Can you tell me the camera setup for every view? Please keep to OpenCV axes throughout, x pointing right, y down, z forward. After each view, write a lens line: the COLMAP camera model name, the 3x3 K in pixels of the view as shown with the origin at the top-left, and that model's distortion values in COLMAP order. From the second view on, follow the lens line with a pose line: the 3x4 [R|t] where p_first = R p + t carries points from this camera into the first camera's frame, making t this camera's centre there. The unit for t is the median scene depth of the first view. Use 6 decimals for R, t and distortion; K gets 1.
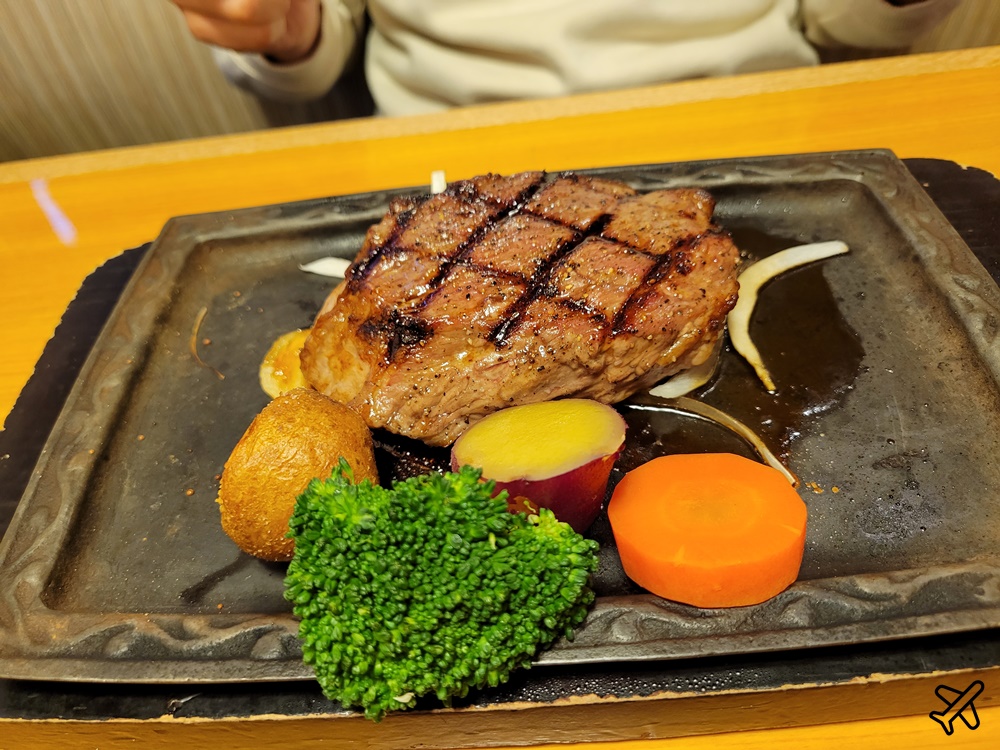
lens RADIAL K [[763.6, 0, 501.9], [0, 763.6, 407.1], [0, 0, 1]] dist [0.000319, 0.003740]
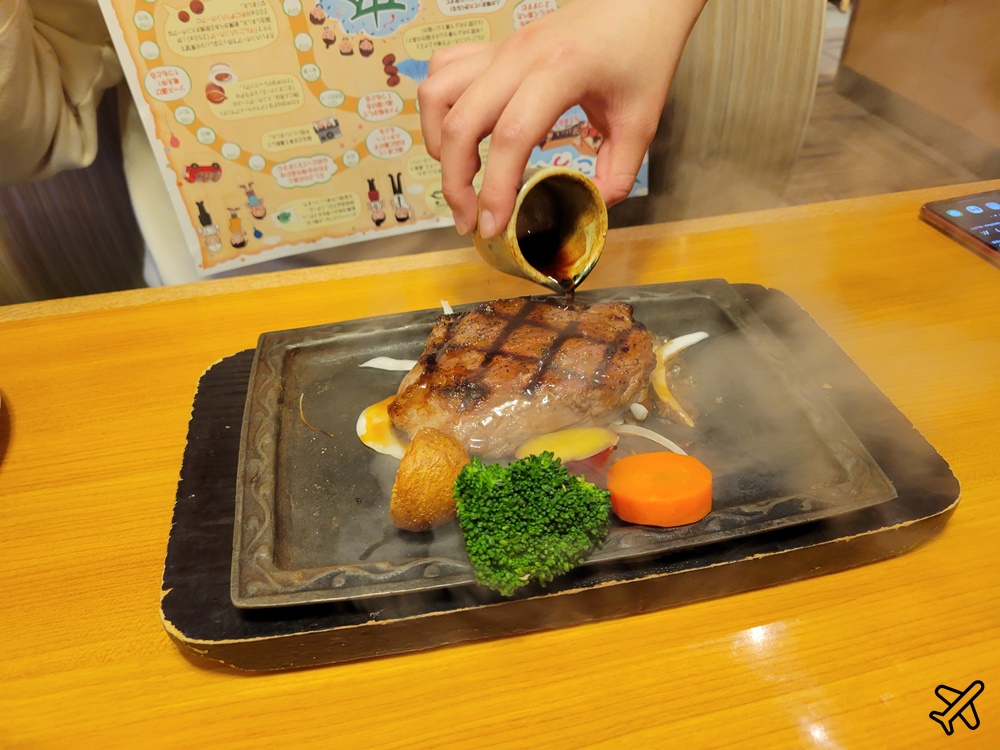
lens RADIAL K [[756.7, 0, 500.0], [0, 756.7, 375.0], [0, 0, 1]] dist [0.054995, -0.000733]
pose [[0.983075, -0.045339, 0.177507, -0.455123], [0.075993, 0.982525, -0.169911, 0.187995], [-0.166701, 0.180525, 0.969341, -0.811872]]
